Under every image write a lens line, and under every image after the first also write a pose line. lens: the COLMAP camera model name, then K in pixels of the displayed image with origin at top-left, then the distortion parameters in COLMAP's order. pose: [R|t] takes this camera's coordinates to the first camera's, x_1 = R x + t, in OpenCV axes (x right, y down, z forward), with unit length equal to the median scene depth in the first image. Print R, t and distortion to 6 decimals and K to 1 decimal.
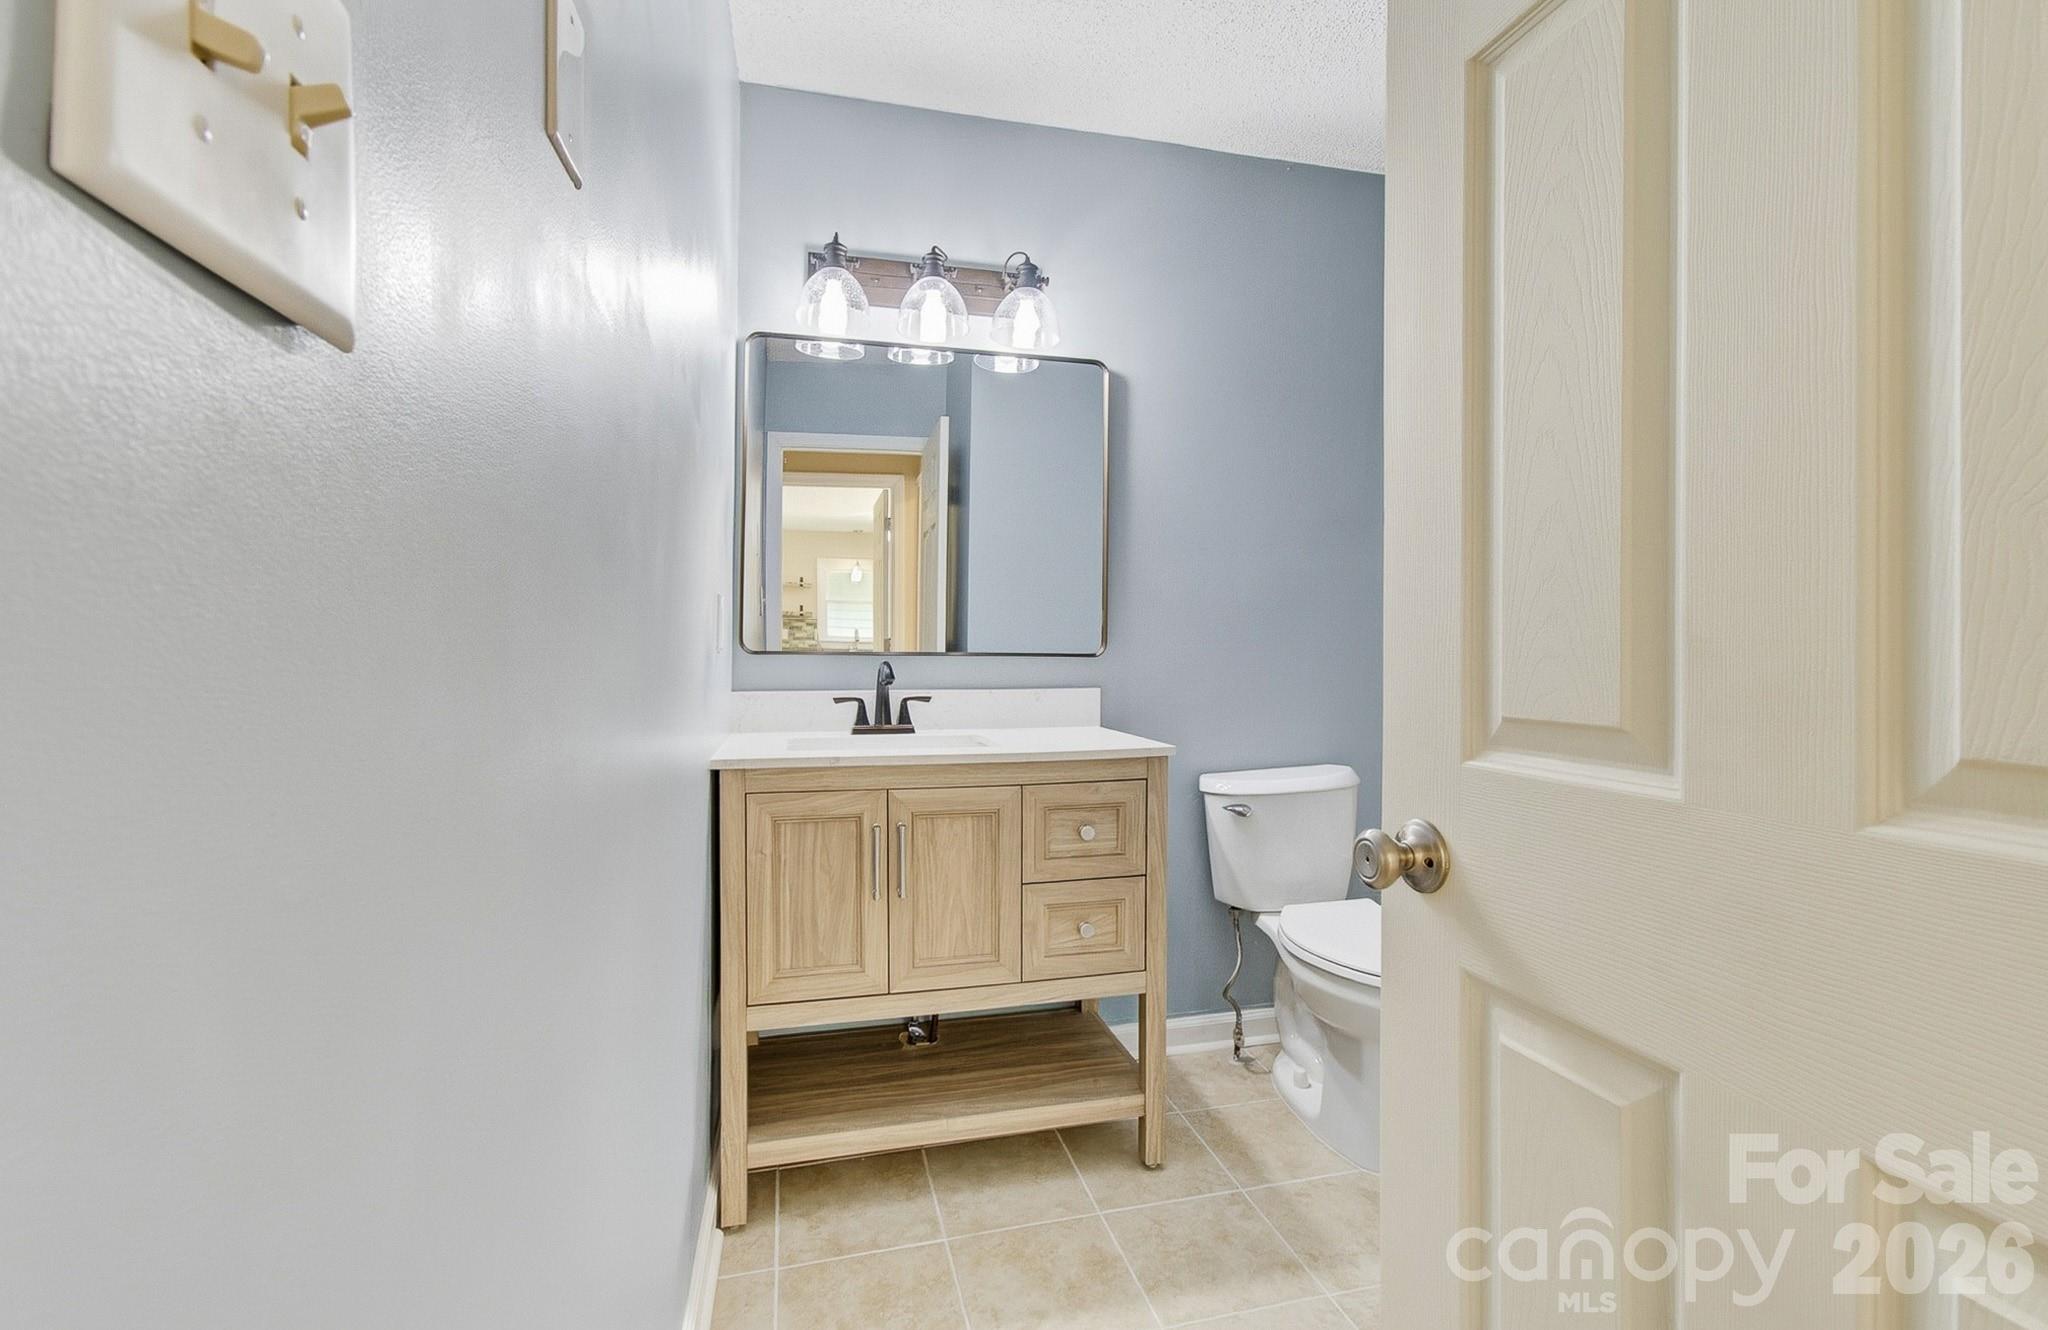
lens RADIAL K [[903.9, 0, 1018.9], [0, 903.9, 641.2], [0, 0, 1]] dist [-0.000477, -0.000443]
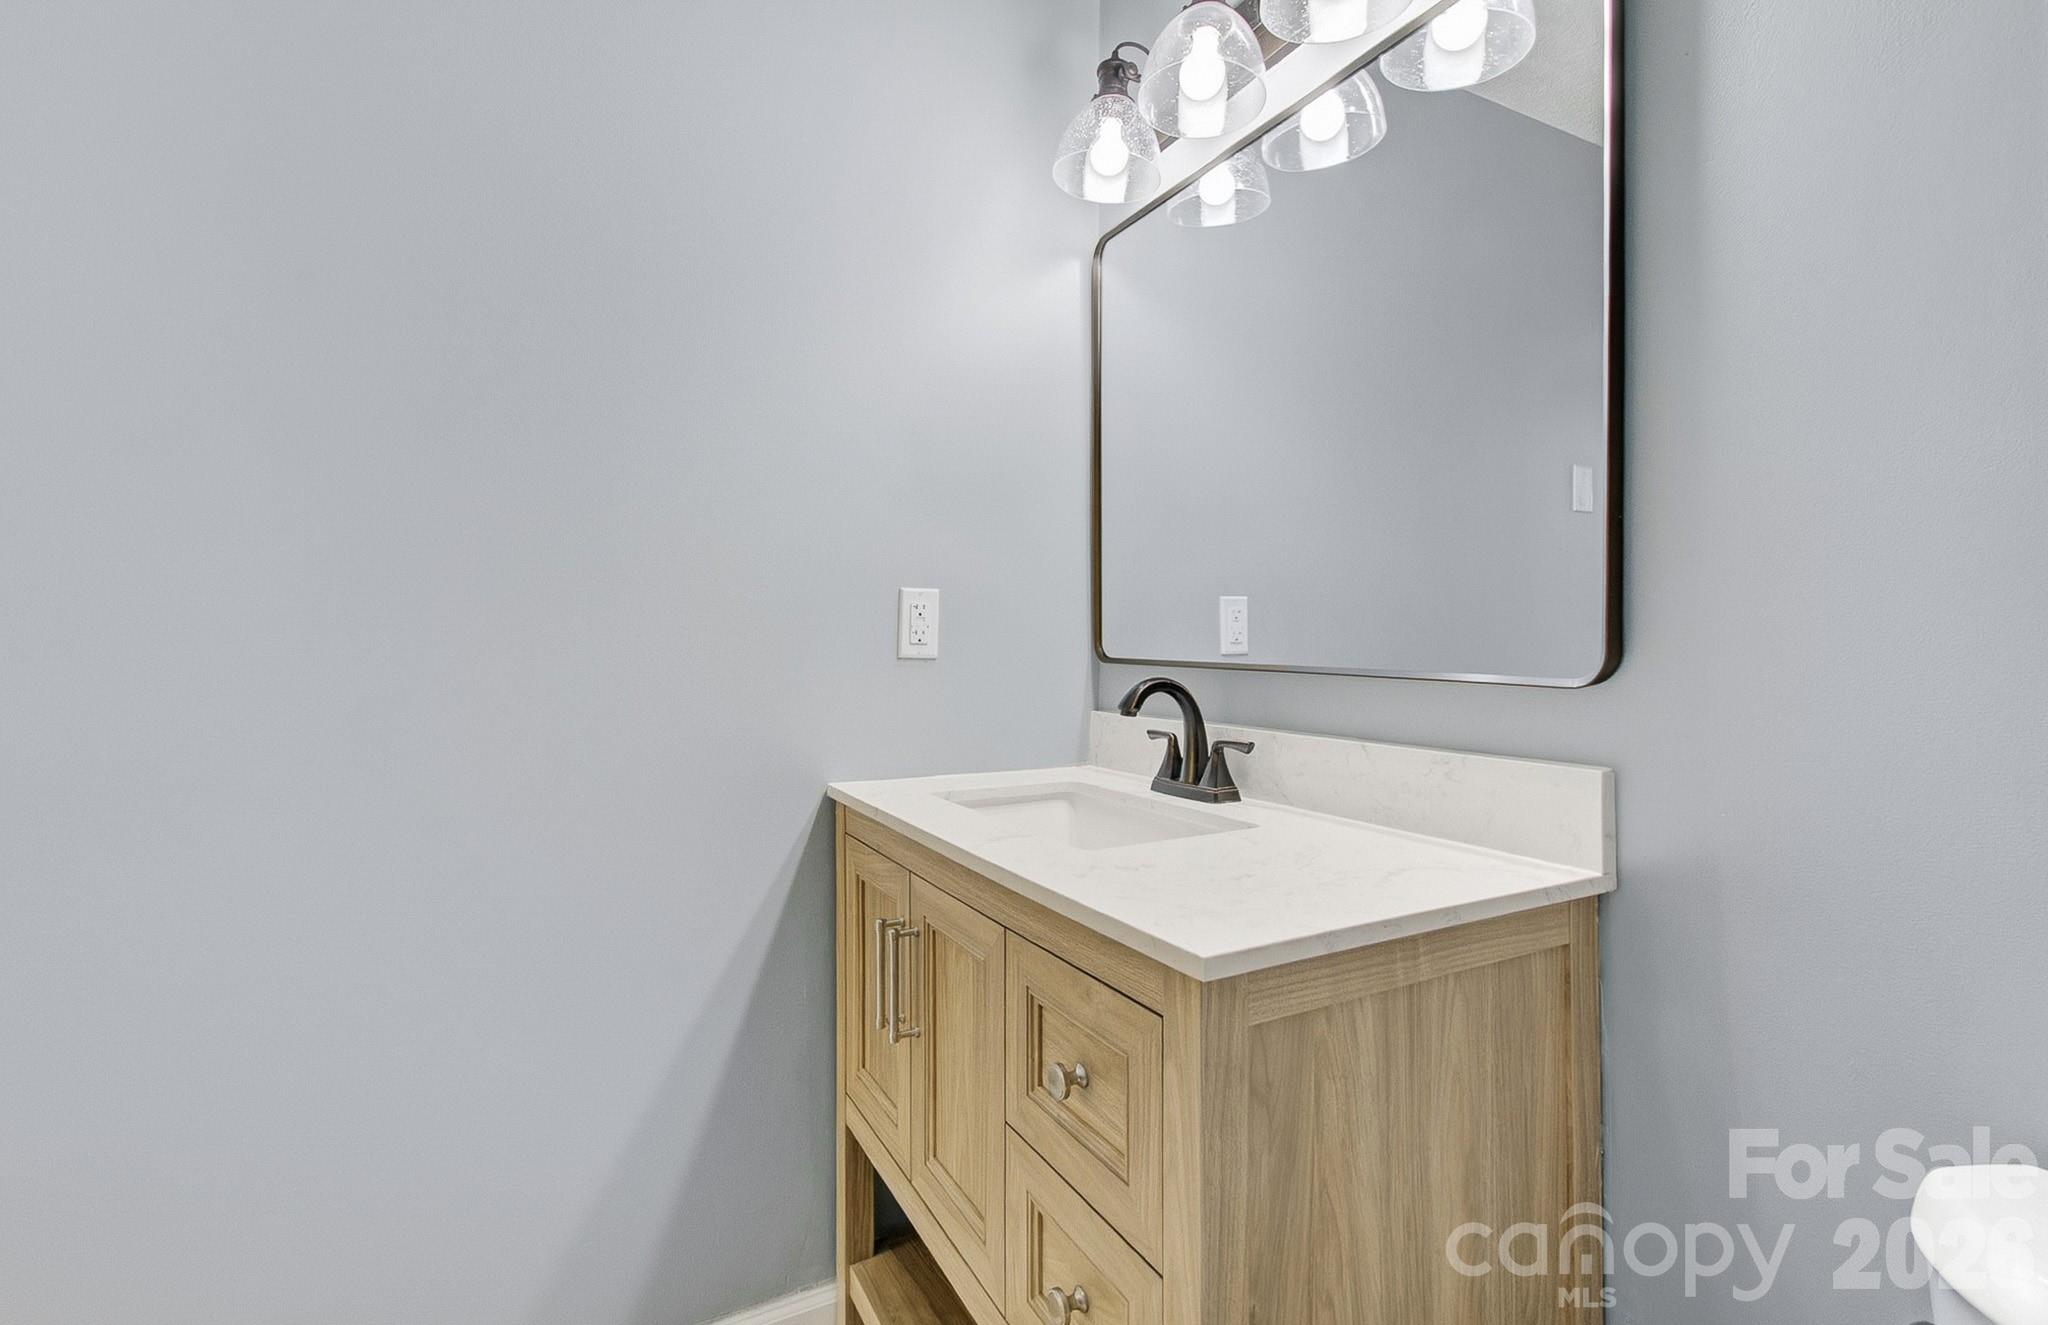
lens RADIAL K [[896.8, 0, 1024.0], [0, 896.8, 662.5], [0, 0, 1]] dist [-0.000548, -0.000054]
pose [[0.257845, 0.003440, -0.966180, 0.406148], [0.013270, 0.999887, 0.007101, 0.007348], [0.966095, -0.014652, 0.257771, 0.737507]]
